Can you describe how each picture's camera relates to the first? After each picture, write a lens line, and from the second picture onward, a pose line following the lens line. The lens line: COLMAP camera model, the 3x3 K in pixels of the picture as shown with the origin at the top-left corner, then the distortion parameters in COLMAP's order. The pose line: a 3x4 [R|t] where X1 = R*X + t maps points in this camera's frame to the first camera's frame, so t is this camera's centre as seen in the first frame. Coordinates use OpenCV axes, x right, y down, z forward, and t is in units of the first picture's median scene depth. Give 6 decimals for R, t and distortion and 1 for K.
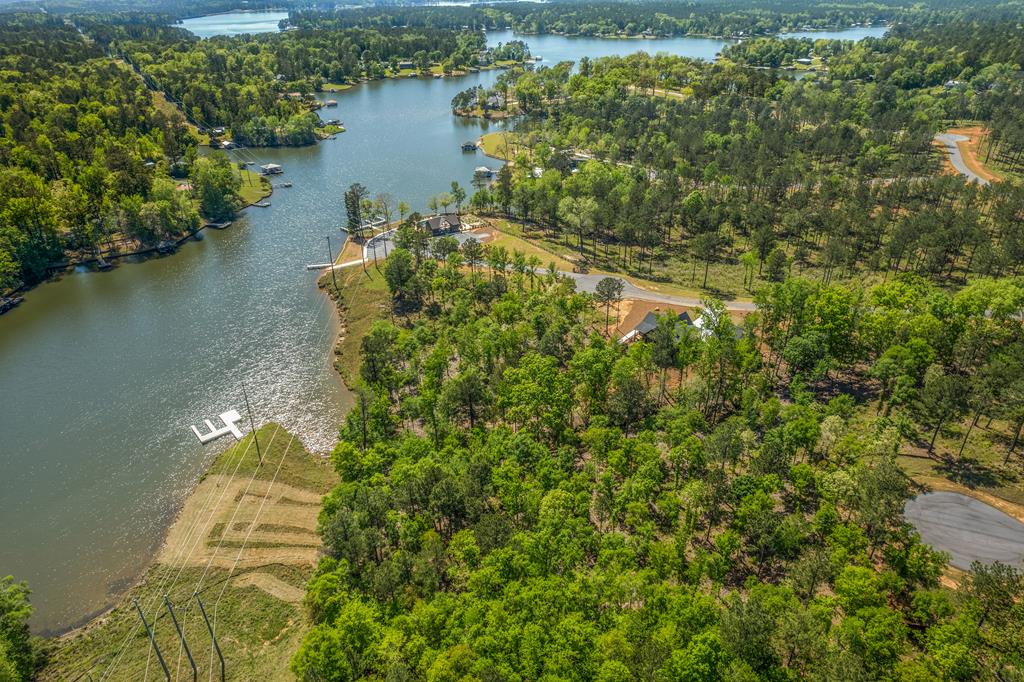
lens RADIAL K [[657.5, 0, 512.0], [0, 657.5, 341.0], [0, 0, 1]] dist [-0.074149, 0.065222]
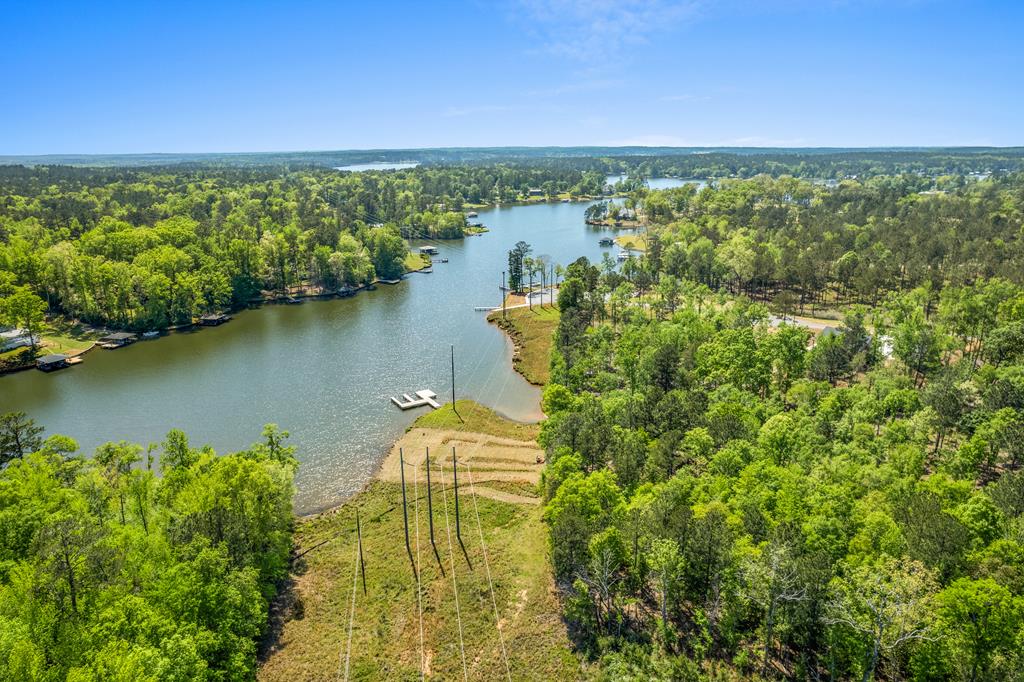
lens RADIAL K [[657.5, 0, 512.0], [0, 657.5, 341.0], [0, 0, 1]] dist [-0.074149, 0.065222]
pose [[0.987963, 0.044279, -0.148215, -0.050335], [-0.075352, 0.974549, -0.211129, 0.092403], [0.135094, 0.219756, 0.966156, -0.017136]]
